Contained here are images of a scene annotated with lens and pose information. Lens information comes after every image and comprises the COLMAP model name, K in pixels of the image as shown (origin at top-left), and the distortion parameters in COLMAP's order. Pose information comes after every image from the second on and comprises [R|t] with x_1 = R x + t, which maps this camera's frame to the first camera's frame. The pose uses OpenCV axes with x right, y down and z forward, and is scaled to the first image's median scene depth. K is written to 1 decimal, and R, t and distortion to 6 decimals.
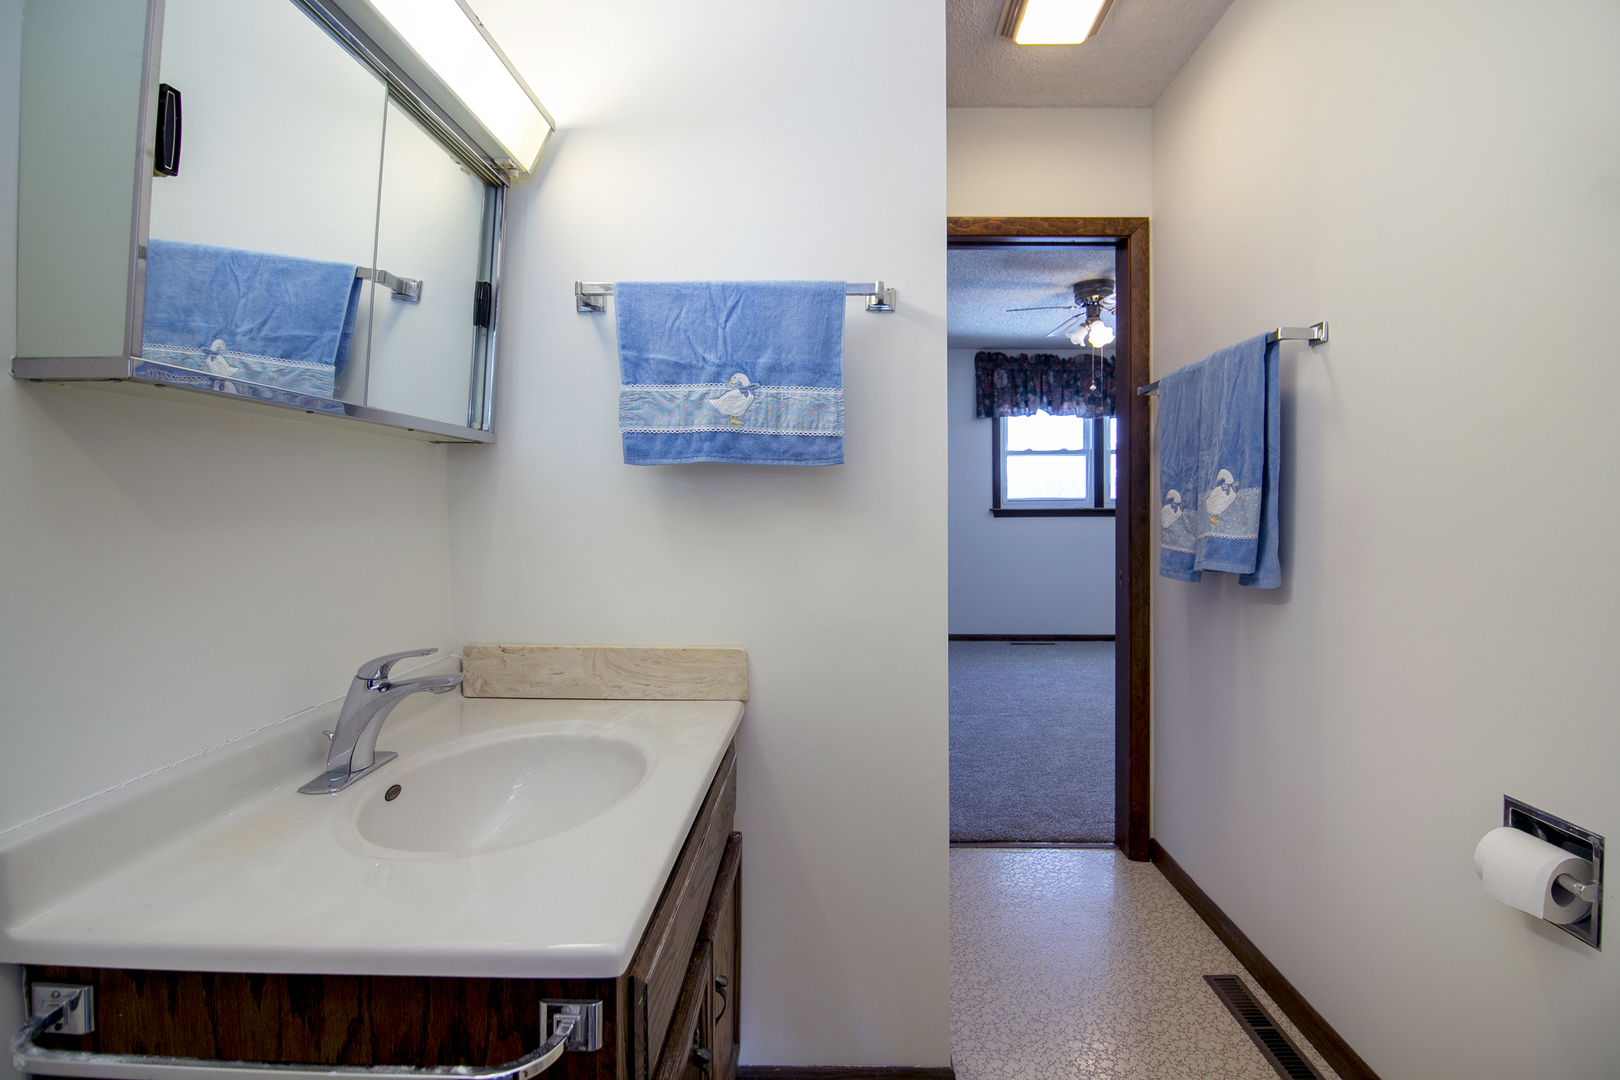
lens RADIAL K [[760.1, 0, 811.3], [0, 760.1, 508.6], [0, 0, 1]] dist [0.017323, -0.000075]
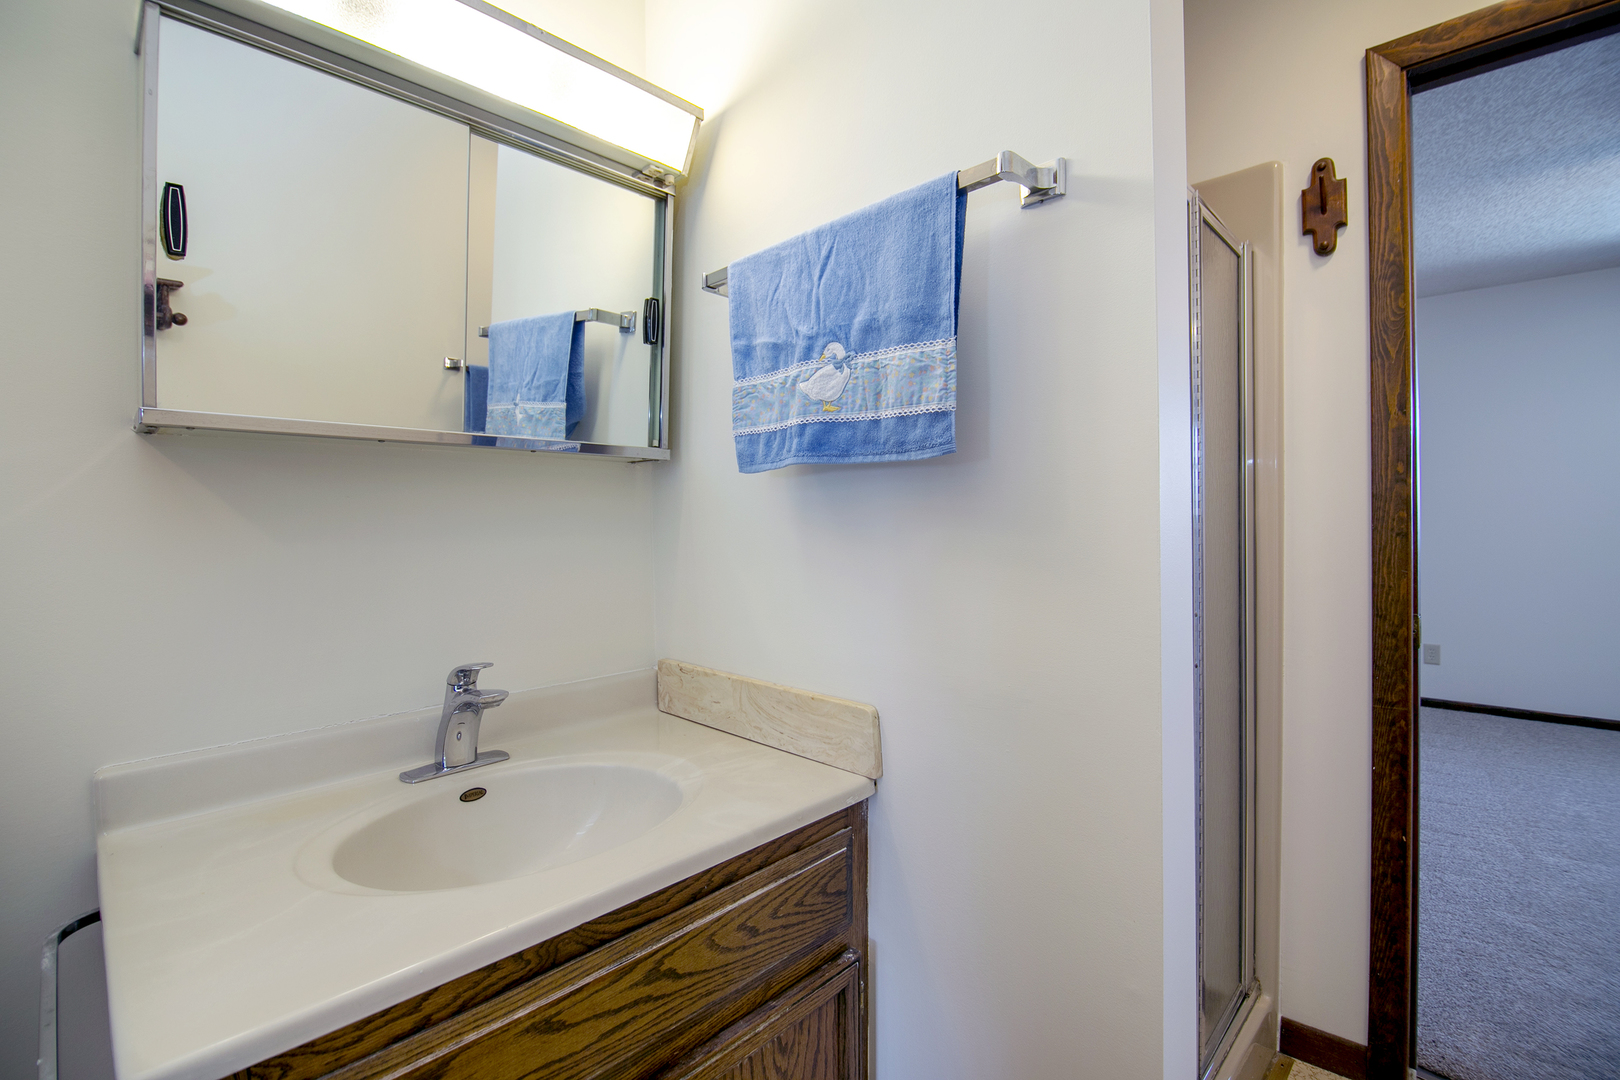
lens RADIAL K [[710.6, 0, 810.1], [0, 710.6, 526.8], [0, 0, 1]] dist [0.000212, 0.000118]
pose [[0.729844, -0.006514, -0.683583, 0.366260], [0.008678, 0.999962, -0.000264, 0.003597], [0.683559, -0.005739, 0.729873, 0.470767]]
